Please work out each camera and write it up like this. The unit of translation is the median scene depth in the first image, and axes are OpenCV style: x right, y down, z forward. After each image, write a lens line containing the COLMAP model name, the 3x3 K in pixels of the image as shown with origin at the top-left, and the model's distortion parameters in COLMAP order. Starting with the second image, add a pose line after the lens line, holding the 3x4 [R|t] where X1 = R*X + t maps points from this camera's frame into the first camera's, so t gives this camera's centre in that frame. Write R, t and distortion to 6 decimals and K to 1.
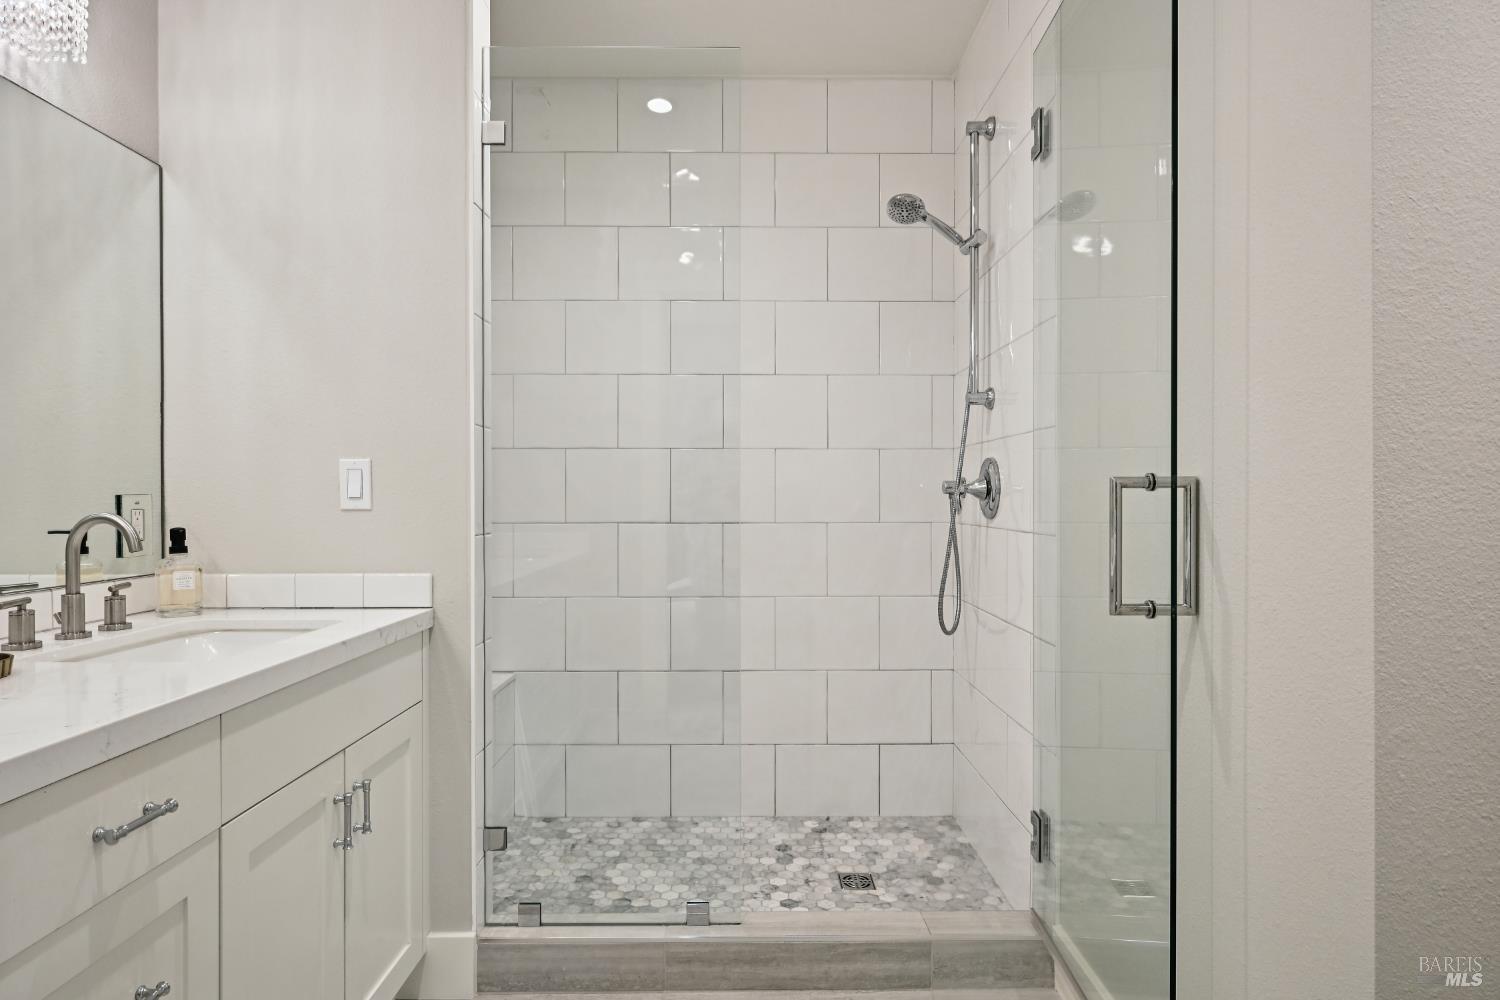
lens RADIAL K [[824.1, 0, 752.0], [0, 824.1, 500.0], [0, 0, 1]] dist [-0.006667, -0.000365]
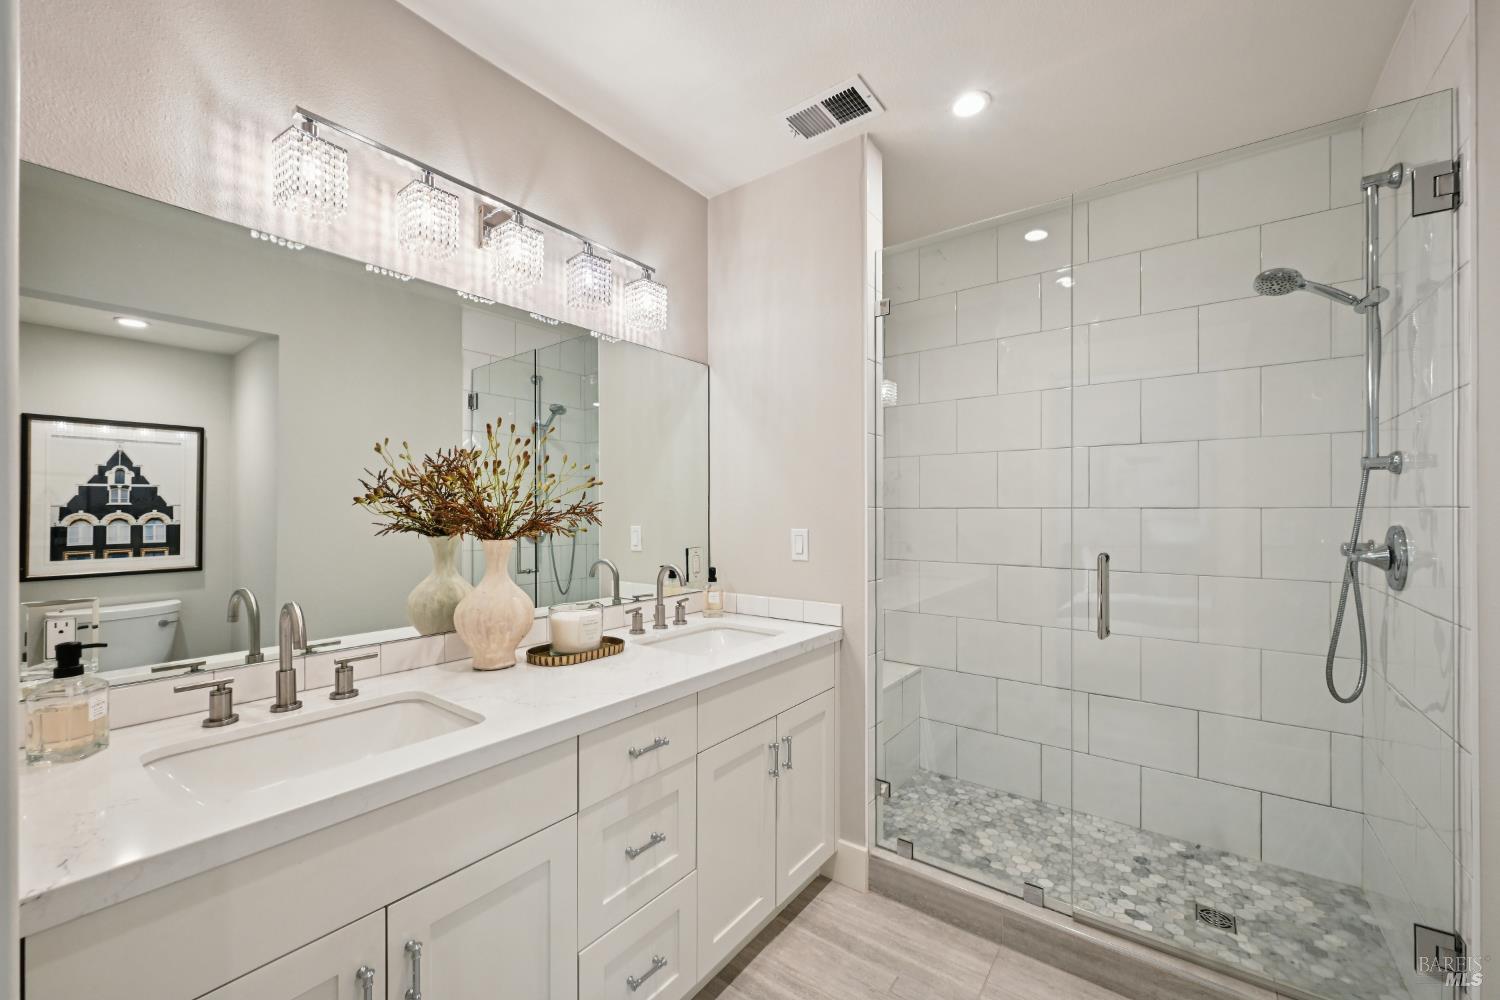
lens RADIAL K [[592.1, 0, 749.5], [0, 592.1, 504.9], [0, 0, 1]] dist [-0.004557, 0.001107]
pose [[0.791749, -0.002185, -0.610843, 0.121558], [-0.003143, 0.999966, -0.007651, -0.071151], [0.610839, 0.007978, 0.791715, 0.014670]]
